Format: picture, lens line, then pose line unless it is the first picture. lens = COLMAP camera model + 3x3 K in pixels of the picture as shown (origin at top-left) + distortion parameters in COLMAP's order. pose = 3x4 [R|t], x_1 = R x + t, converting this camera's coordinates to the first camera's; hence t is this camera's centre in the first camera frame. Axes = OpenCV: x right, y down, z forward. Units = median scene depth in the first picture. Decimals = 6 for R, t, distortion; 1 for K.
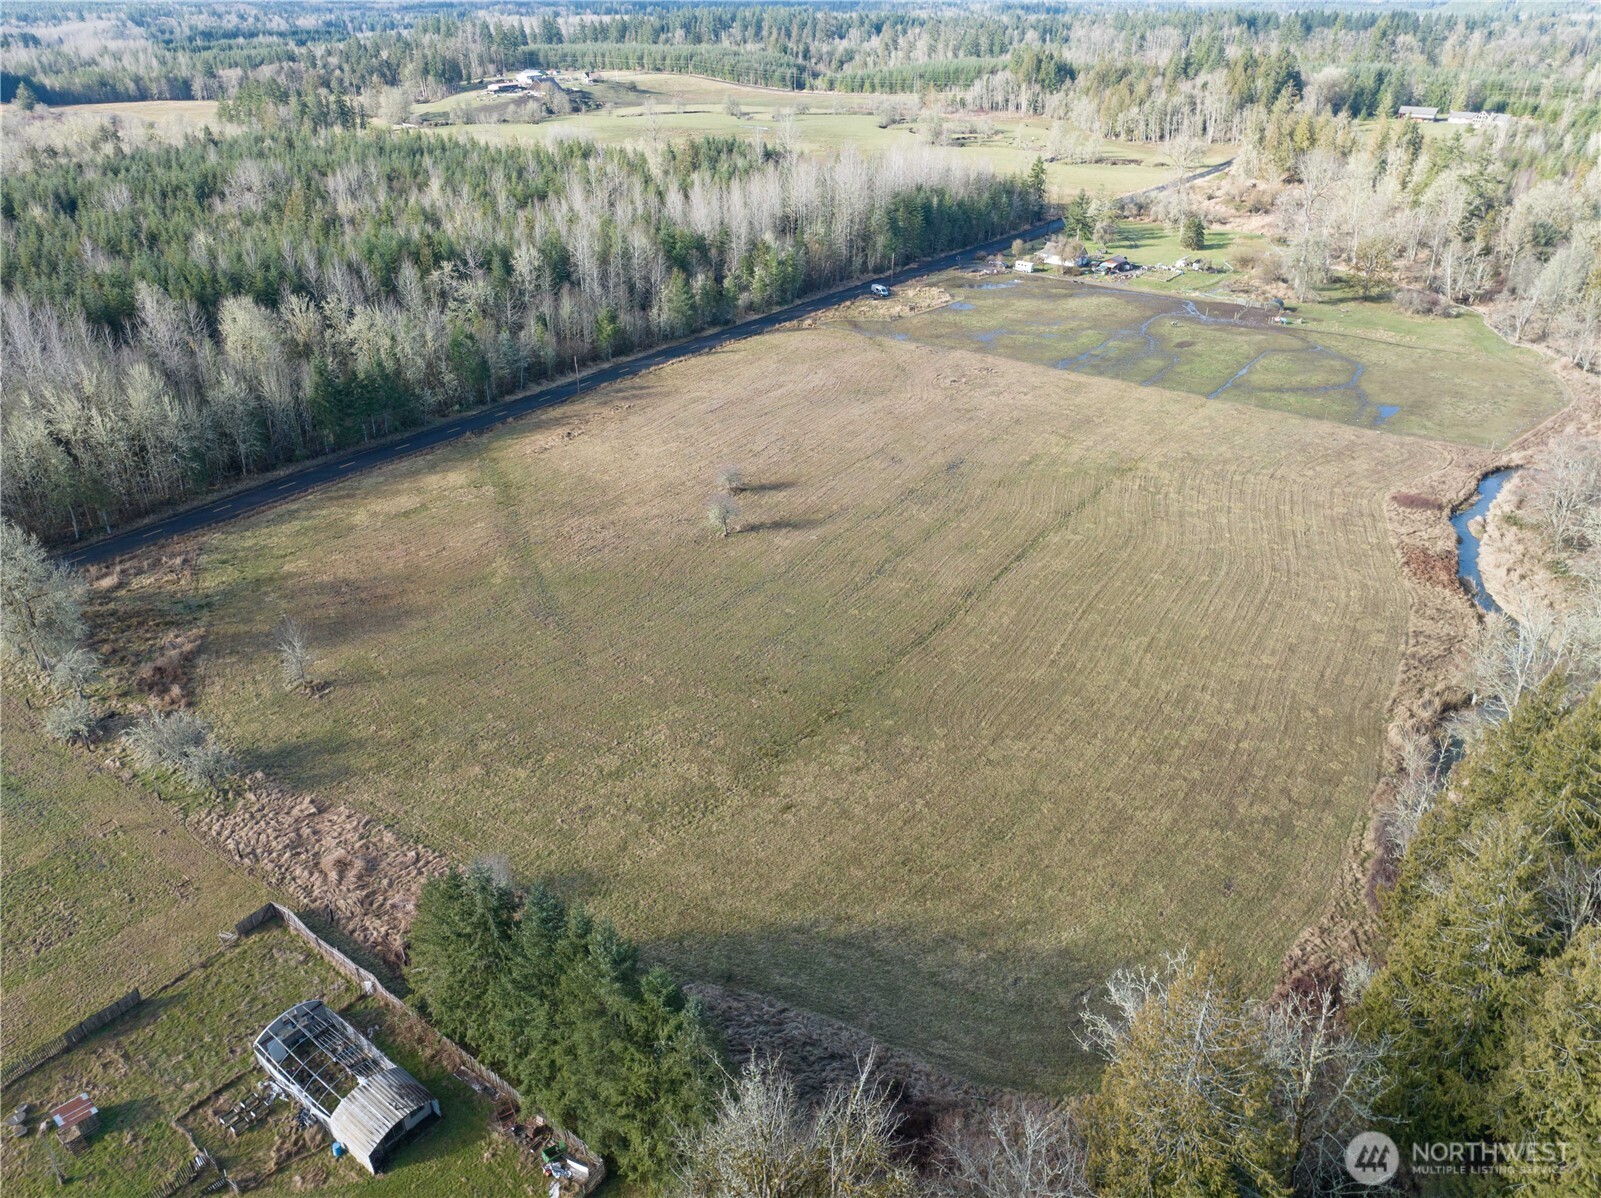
lens RADIAL K [[1127.5, 0, 800.5], [0, 1127.5, 599.0], [0, 0, 1]] dist [-0.036872, -0.005113]
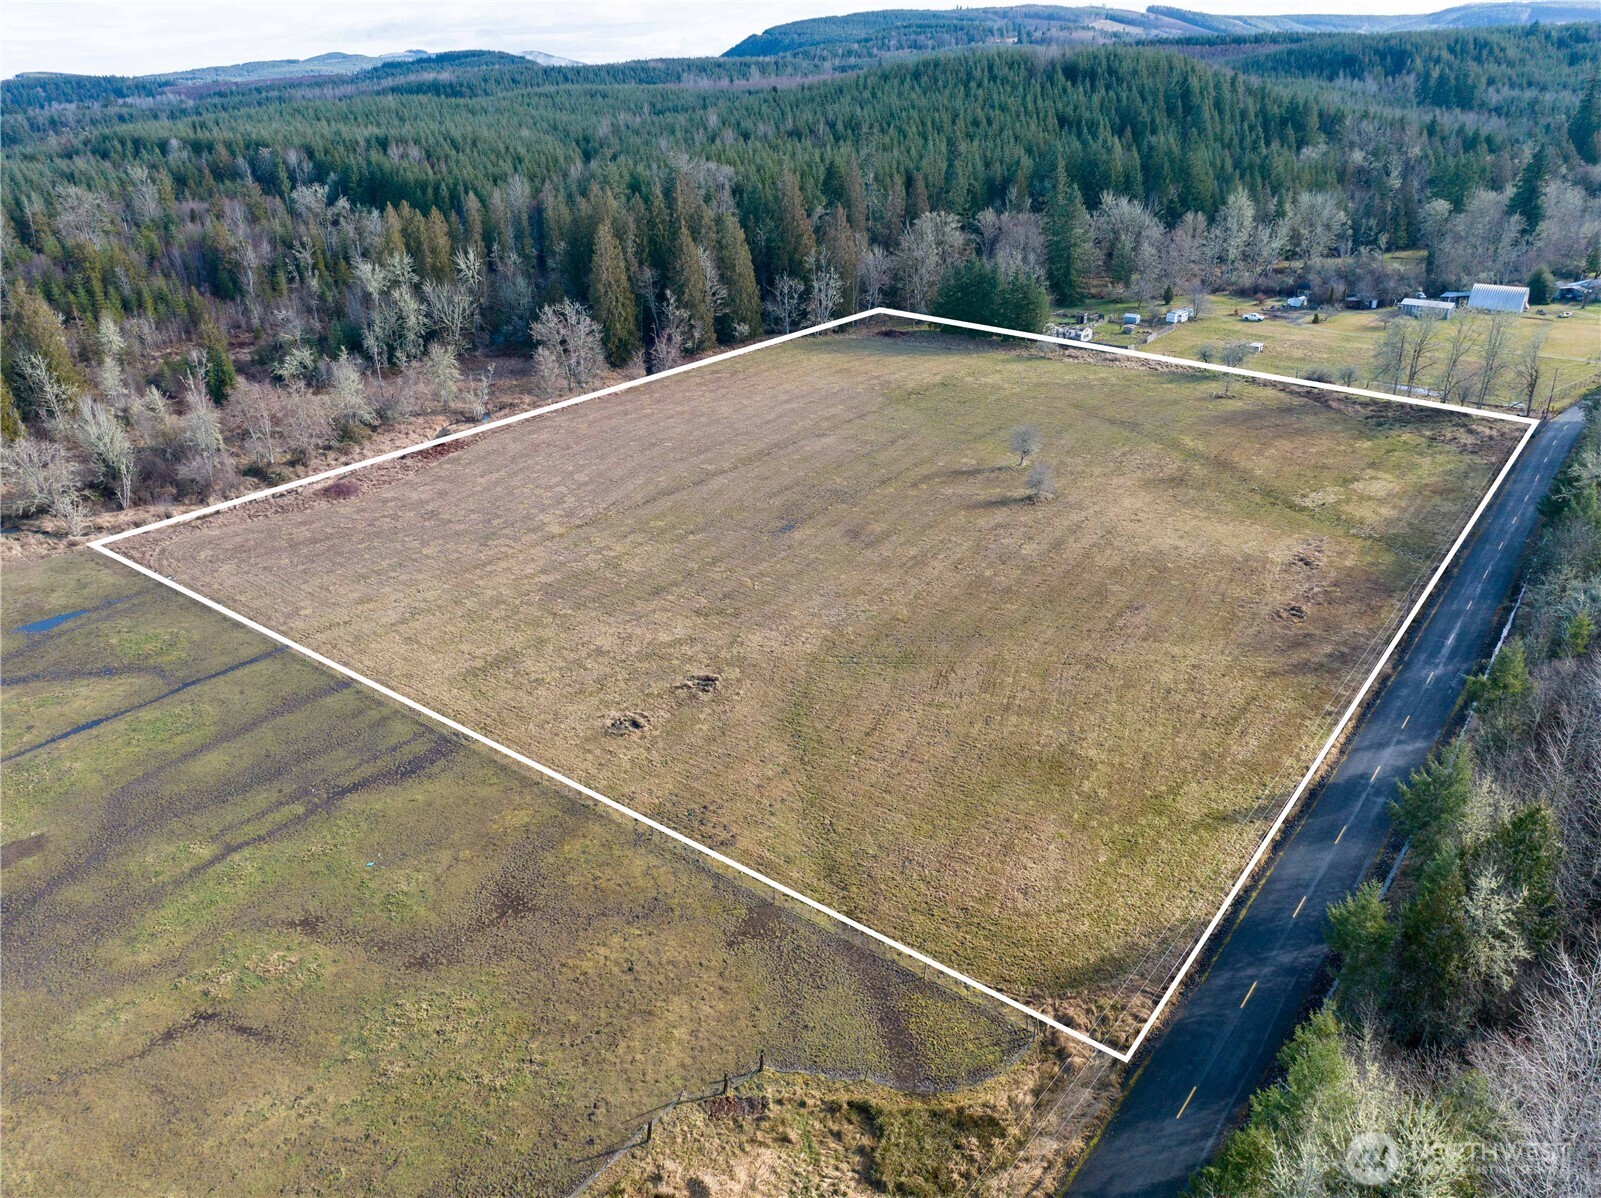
lens RADIAL K [[1127.5, 0, 800.5], [0, 1127.5, 599.0], [0, 0, 1]] dist [-0.036872, -0.005113]
pose [[-0.998936, -0.002204, 0.046068, 0.098431], [0.035454, 0.602175, 0.797577, -0.856140], [-0.029499, 0.798361, -0.601456, 1.754503]]
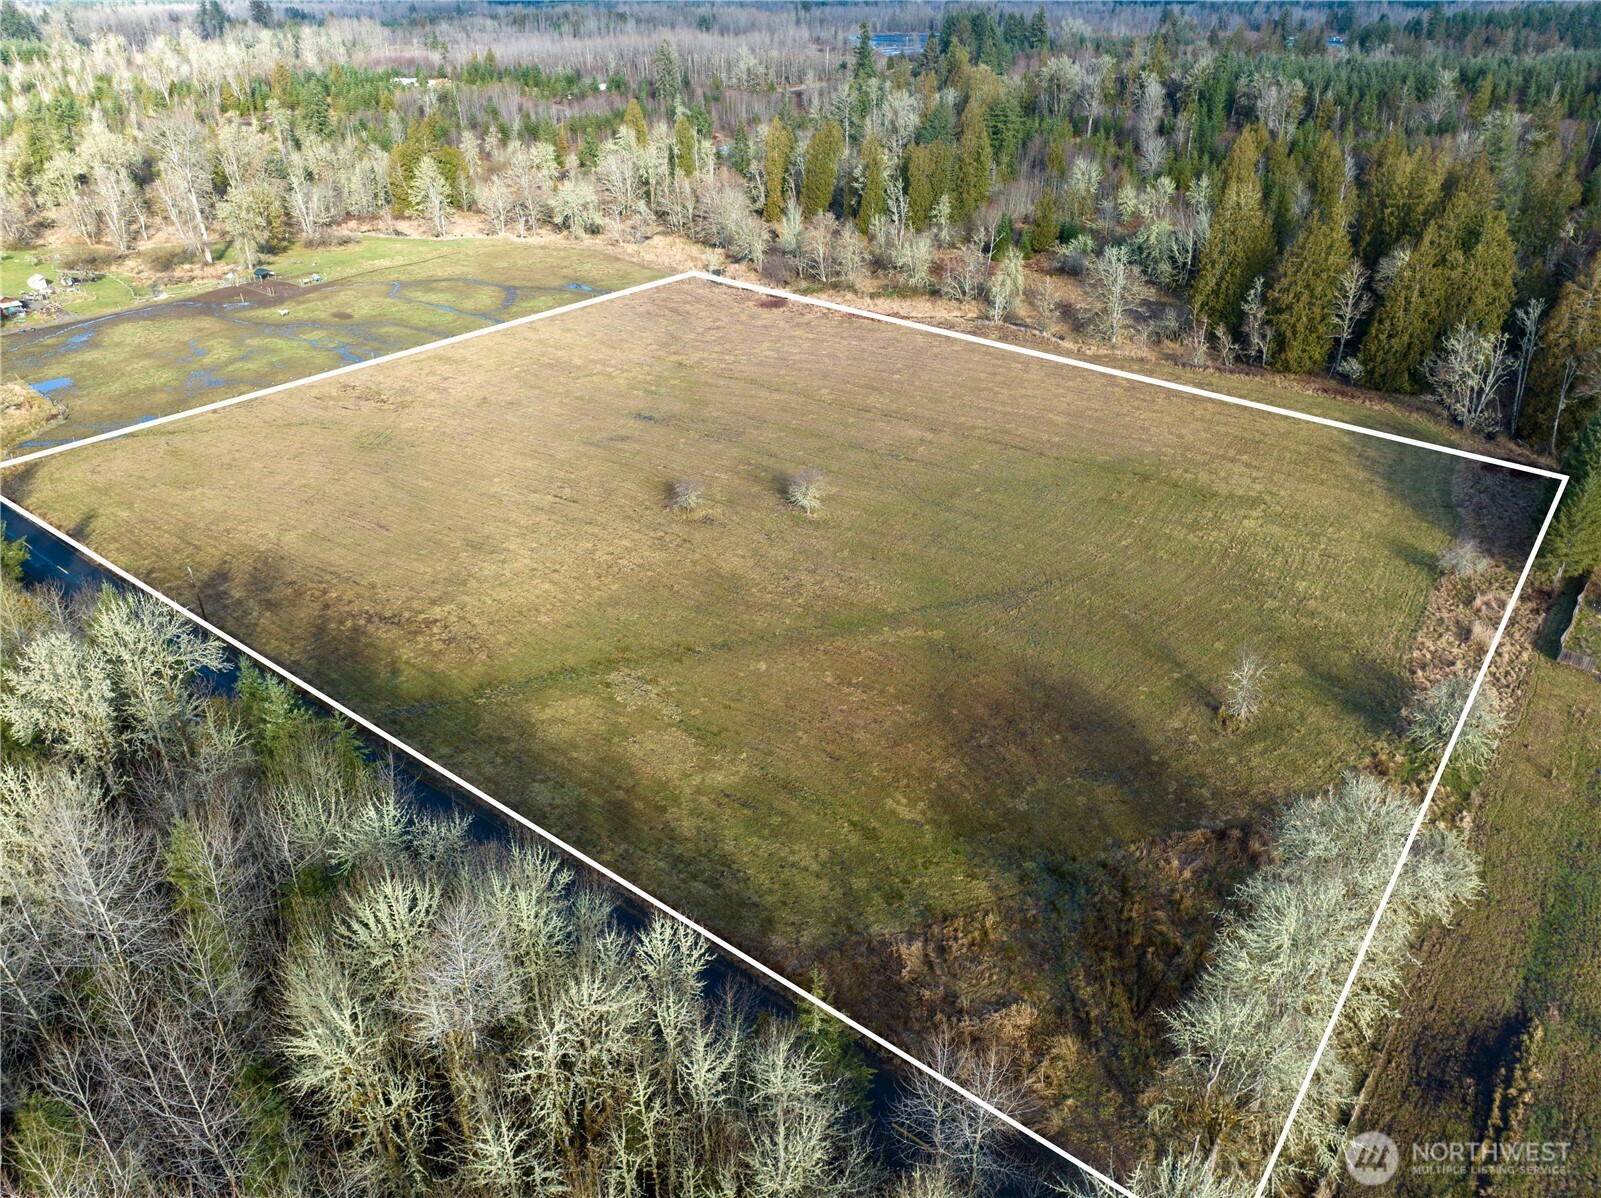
lens RADIAL K [[1127.4, 0, 800.5], [0, 1127.4, 599.0], [0, 0, 1]] dist [-0.044365, 0.010326]
pose [[0.047599, -0.485320, 0.873040, -0.877836], [0.469457, 0.782352, 0.409311, -0.374907], [-0.881672, 0.390372, 0.265075, 0.783499]]
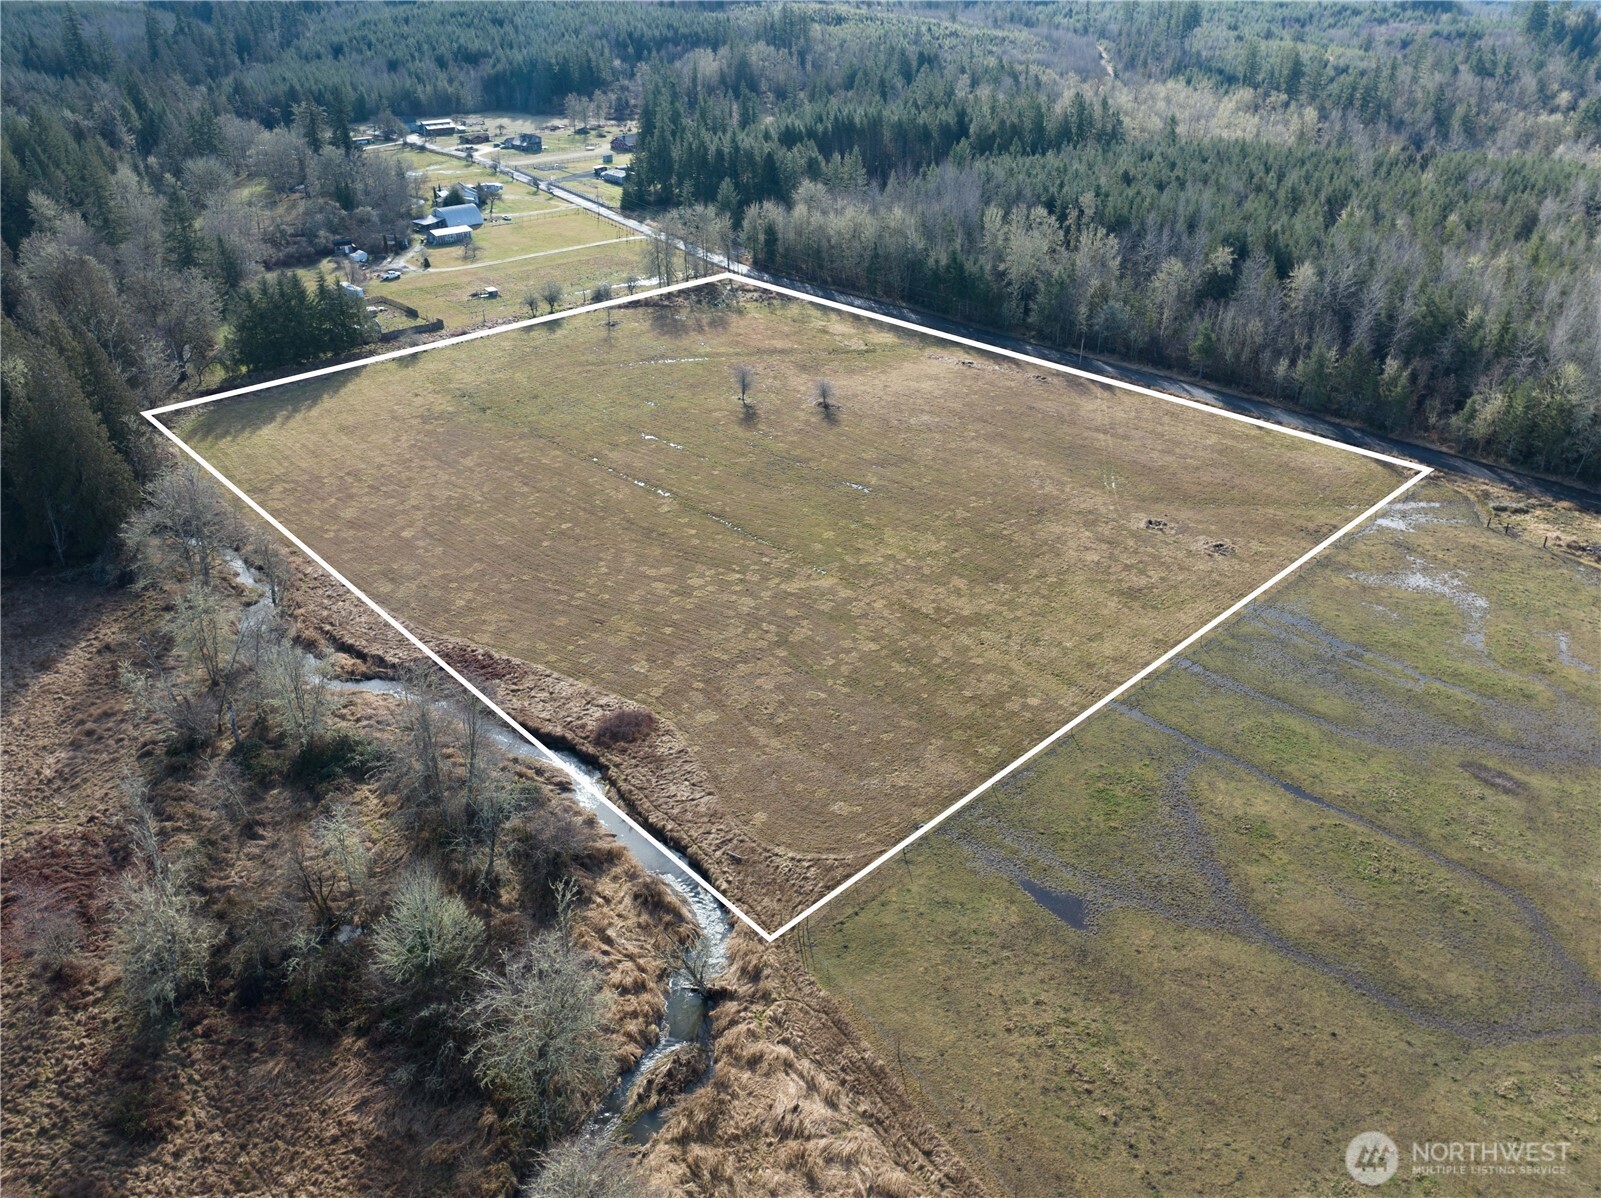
lens RADIAL K [[1127.4, 0, 800.5], [0, 1127.4, 599.0], [0, 0, 1]] dist [-0.044365, 0.010326]
pose [[-0.182918, 0.477580, -0.859336, 1.146193], [-0.469888, 0.725314, 0.503116, -0.573440], [0.863566, 0.495821, 0.091736, 1.041000]]
